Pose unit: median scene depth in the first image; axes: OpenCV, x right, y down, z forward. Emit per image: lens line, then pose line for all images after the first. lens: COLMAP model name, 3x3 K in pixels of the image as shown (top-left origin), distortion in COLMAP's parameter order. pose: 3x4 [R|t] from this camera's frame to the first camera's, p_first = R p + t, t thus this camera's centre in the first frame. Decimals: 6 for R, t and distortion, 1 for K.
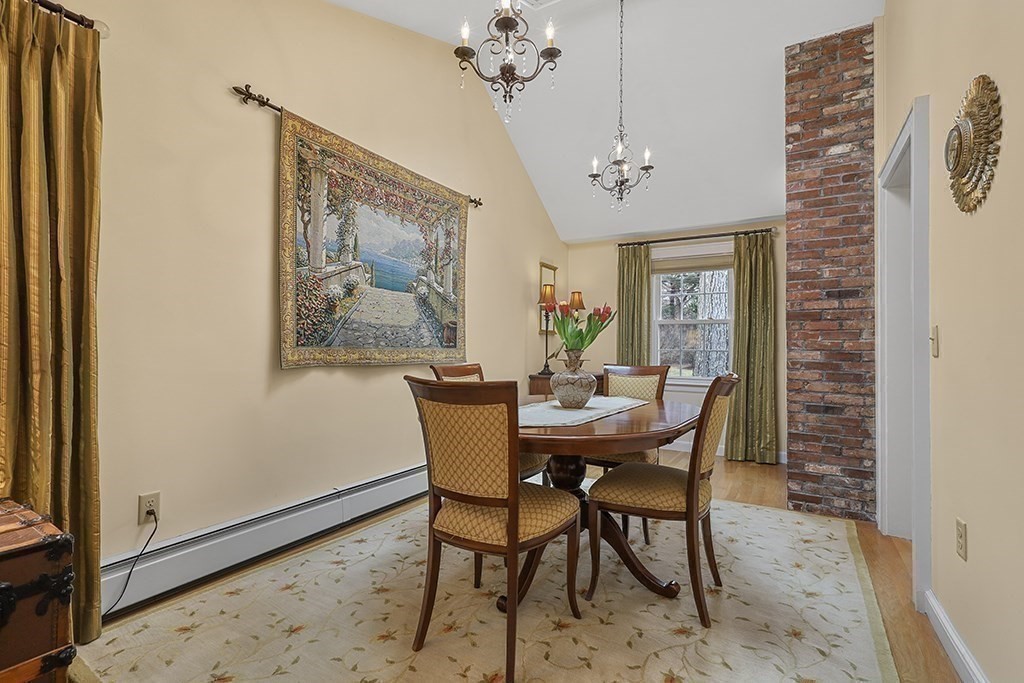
lens RADIAL K [[473.4, 0, 512.0], [0, 473.4, 341.5], [0, 0, 1]] dist [-0.000212, 0.000816]
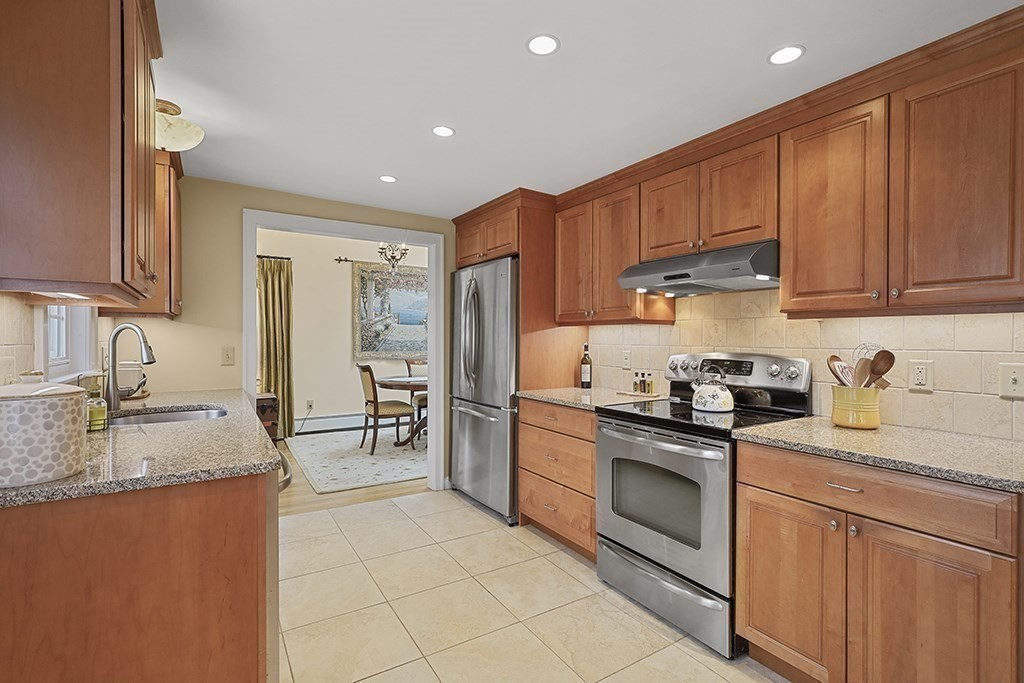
lens RADIAL K [[473.4, 0, 512.0], [0, 473.4, 341.5], [0, 0, 1]] dist [-0.000212, 0.000816]
pose [[0.894484, -0.005374, -0.447068, 1.256659], [0.012955, 0.999819, 0.013903, -0.061166], [0.446913, -0.018228, 0.894392, -0.817995]]
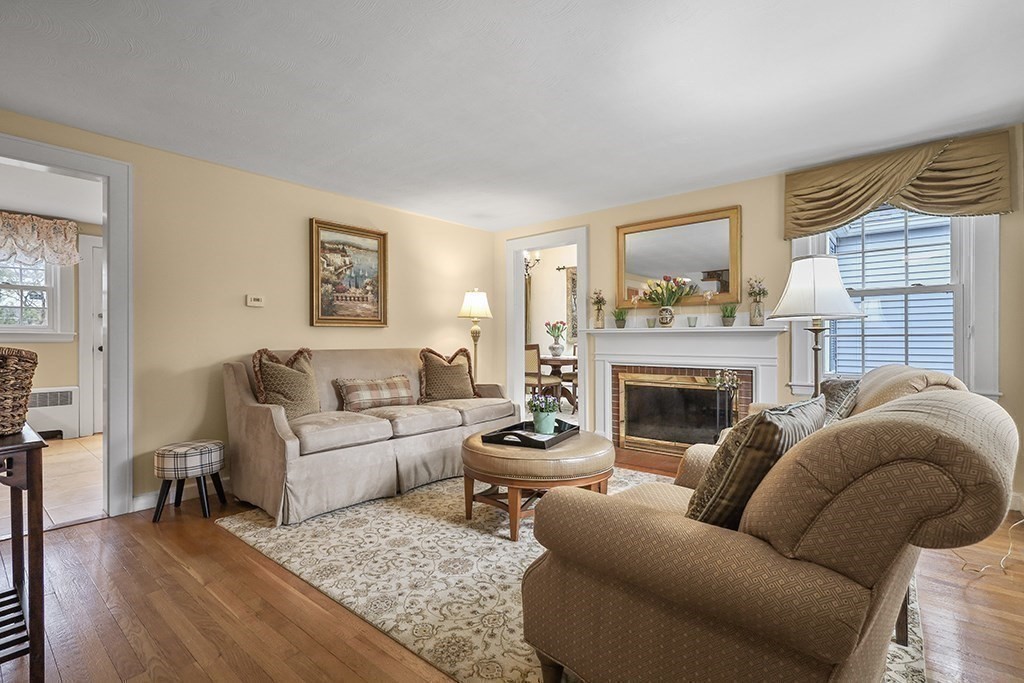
lens RADIAL K [[473.4, 0, 512.0], [0, 473.4, 341.5], [0, 0, 1]] dist [-0.000212, 0.000816]
pose [[-0.158682, -0.005814, -0.987313, 2.534221], [0.014432, 0.999862, -0.008207, 0.054612], [0.987224, -0.015551, -0.158577, 0.984662]]
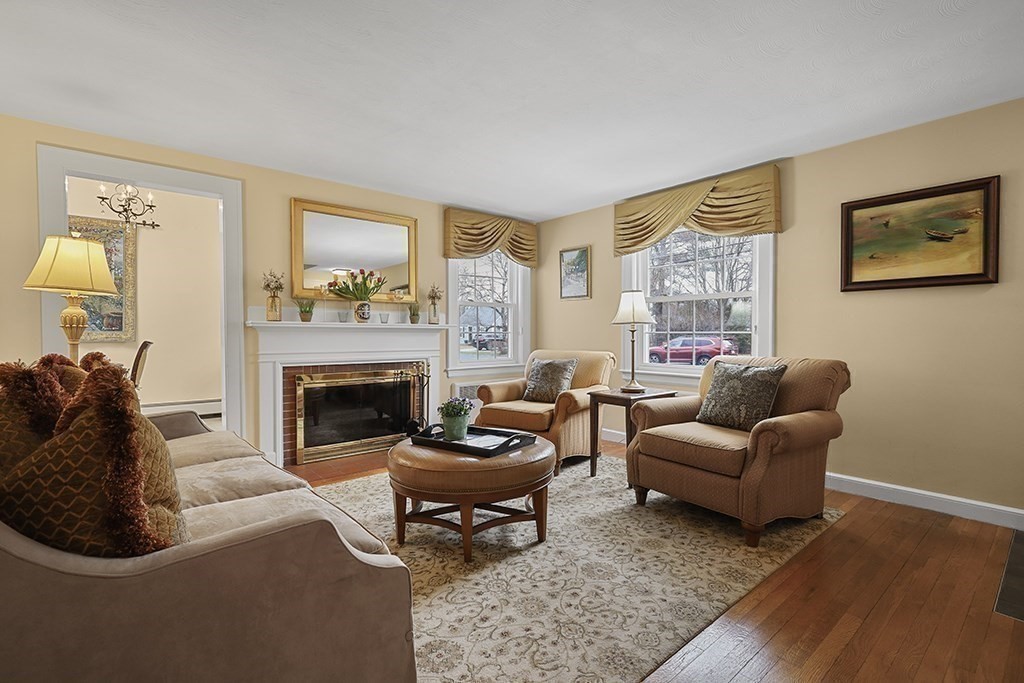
lens RADIAL K [[473.4, 0, 512.0], [0, 473.4, 341.5], [0, 0, 1]] dist [-0.000212, 0.000816]
pose [[0.946748, -0.004279, -0.321948, 1.902433], [0.013012, 0.999603, 0.024977, 0.032756], [0.321714, -0.027836, 0.946428, 0.038883]]
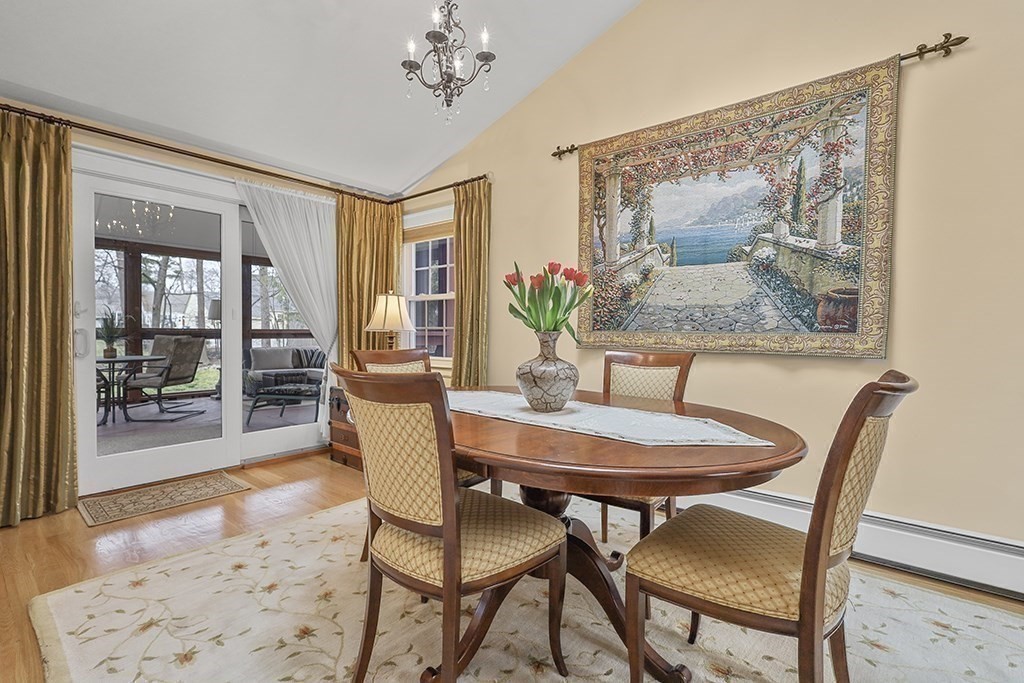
lens RADIAL K [[473.4, 0, 512.0], [0, 473.4, 341.5], [0, 0, 1]] dist [-0.000212, 0.000816]
pose [[-0.152088, 0.010515, -0.988311, 0.704513], [0.003964, 0.999942, 0.010028, 0.022306], [0.988359, -0.002393, -0.152121, 0.870878]]
